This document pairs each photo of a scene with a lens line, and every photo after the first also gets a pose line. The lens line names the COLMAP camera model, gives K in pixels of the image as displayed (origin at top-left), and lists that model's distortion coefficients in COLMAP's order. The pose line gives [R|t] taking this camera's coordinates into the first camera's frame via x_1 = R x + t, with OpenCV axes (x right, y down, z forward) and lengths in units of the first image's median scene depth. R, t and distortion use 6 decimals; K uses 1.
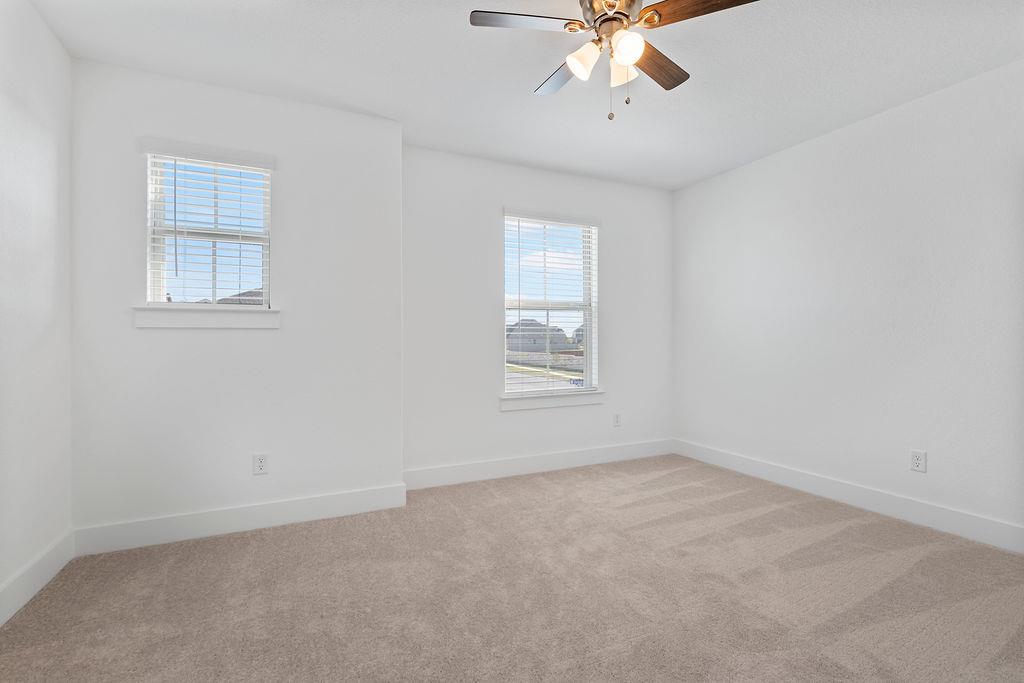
lens RADIAL K [[468.4, 0, 508.6], [0, 468.4, 334.1], [0, 0, 1]] dist [-0.005153, 0.000881]
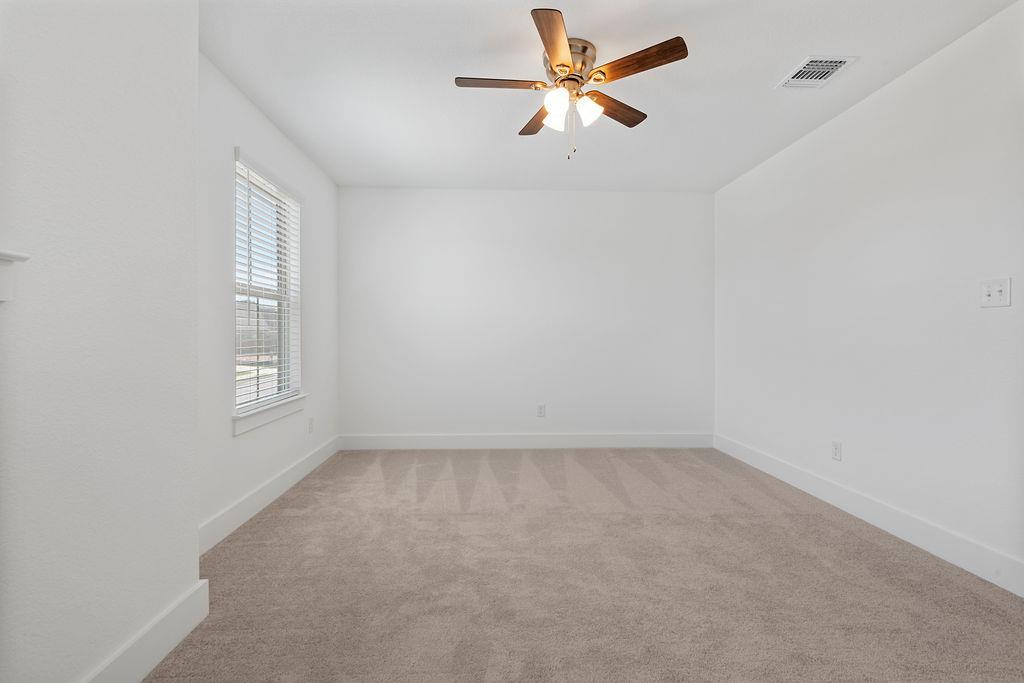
lens RADIAL K [[468.4, 0, 508.6], [0, 468.4, 334.1], [0, 0, 1]] dist [-0.005153, 0.000881]
pose [[0.397206, 0.004904, 0.917717, -0.628475], [-0.011682, 0.999932, -0.000287, 0.007070], [-0.917655, -0.010607, 0.397236, 0.426915]]
